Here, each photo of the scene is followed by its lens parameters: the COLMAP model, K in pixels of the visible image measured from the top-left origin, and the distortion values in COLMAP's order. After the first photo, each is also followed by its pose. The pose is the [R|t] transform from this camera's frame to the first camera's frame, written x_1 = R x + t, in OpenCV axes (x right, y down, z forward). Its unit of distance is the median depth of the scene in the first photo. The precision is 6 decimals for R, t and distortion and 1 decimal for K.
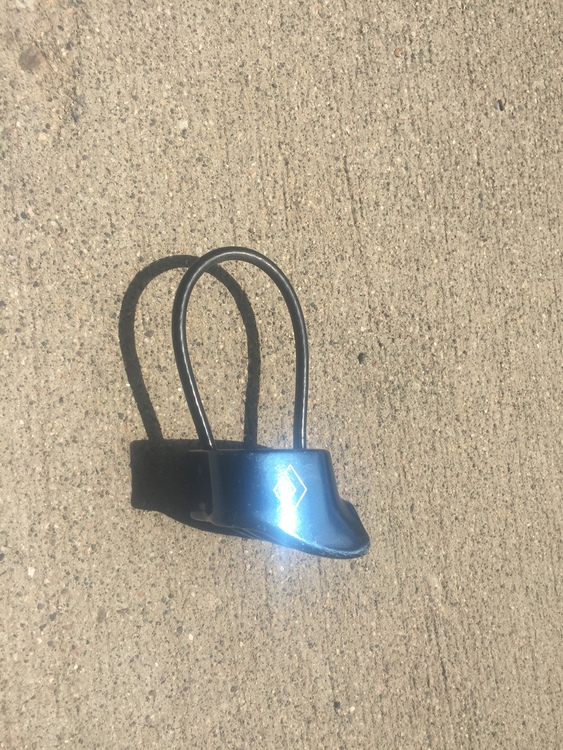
lens RADIAL K [[645.6, 0, 281.1], [0, 645.6, 378.8], [0, 0, 1]] dist [0.070846, -0.099285]
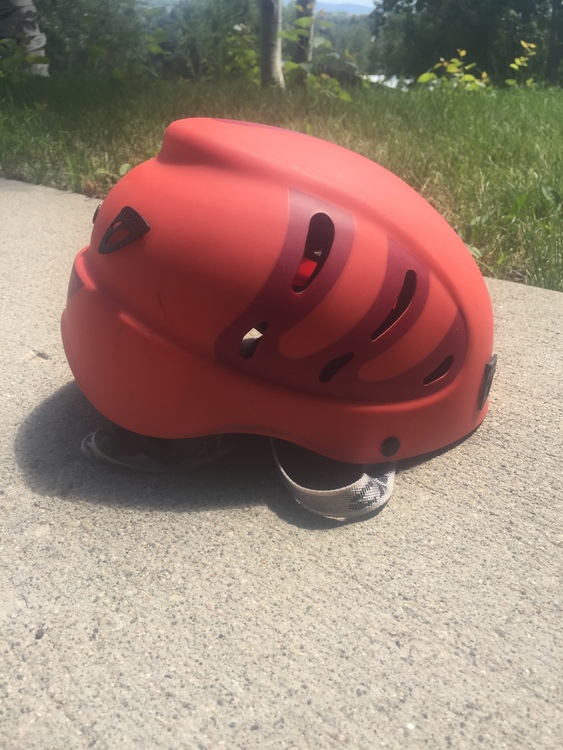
lens RADIAL K [[645.6, 0, 286.3], [0, 645.6, 376.2], [0, 0, 1]] dist [0.070846, -0.099285]
pose [[0.675695, -0.637129, 0.370813, -0.565928], [0.692703, 0.376673, -0.615045, 0.546682], [0.252187, 0.672446, 0.695857, -0.119877]]
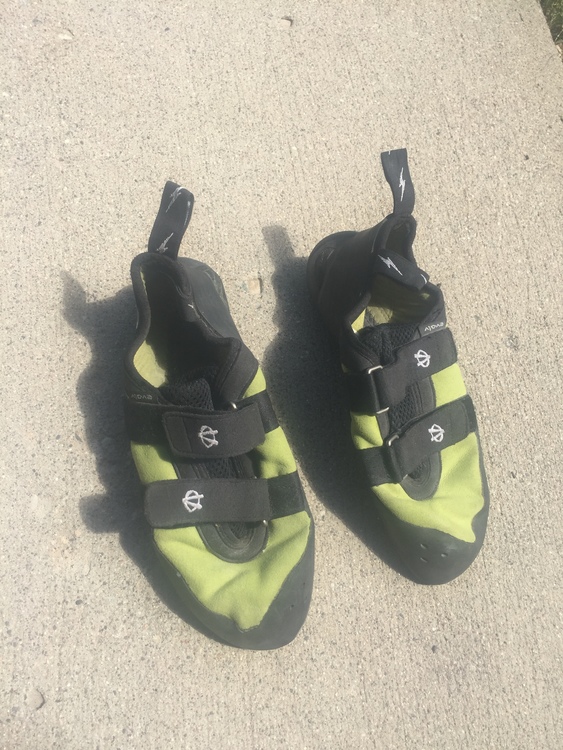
lens RADIAL K [[645.6, 0, 279.8], [0, 645.6, 372.9], [0, 0, 1]] dist [0.070846, -0.099285]
pose [[0.986858, -0.048129, -0.154257, 0.031118], [-0.001721, 0.951431, -0.307858, -0.193949], [0.161582, 0.304078, 0.938844, -0.825191]]
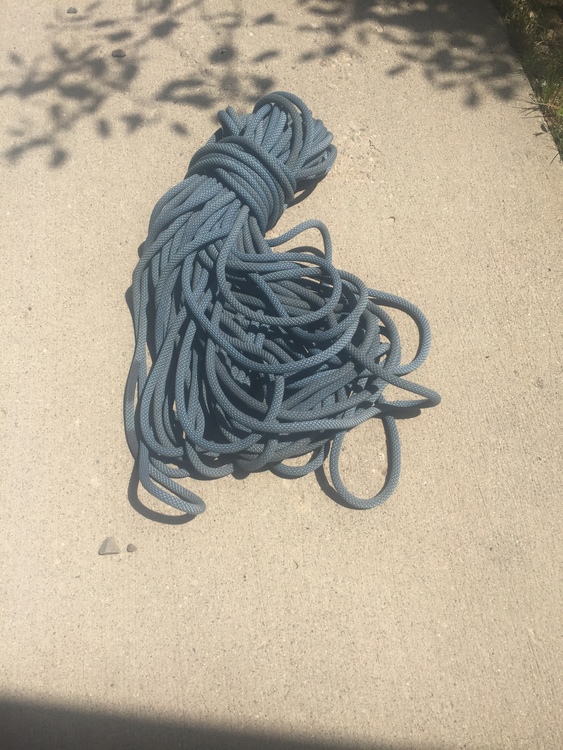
lens RADIAL K [[645.6, 0, 283.8], [0, 645.6, 381.0], [0, 0, 1]] dist [0.070846, -0.099285]
pose [[0.891014, -0.173499, -0.419514, 0.710614], [-0.012456, 0.914398, -0.404624, 0.520469], [0.453804, 0.365751, 0.812581, -2.322790]]
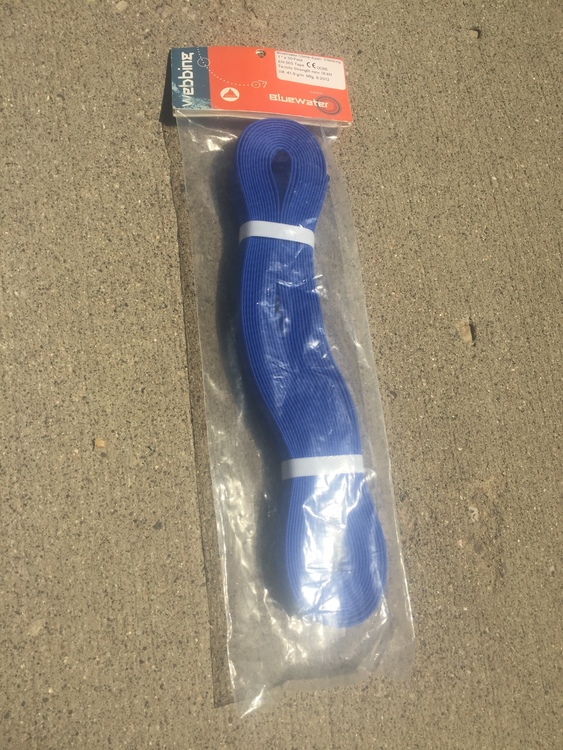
lens RADIAL K [[645.6, 0, 282.0], [0, 645.6, 376.7], [0, 0, 1]] dist [0.070846, -0.099285]
pose [[0.978894, -0.036665, -0.201051, -0.489674], [-0.005961, 0.978234, -0.207419, -0.513029], [0.204280, 0.204240, 0.957369, -1.025552]]
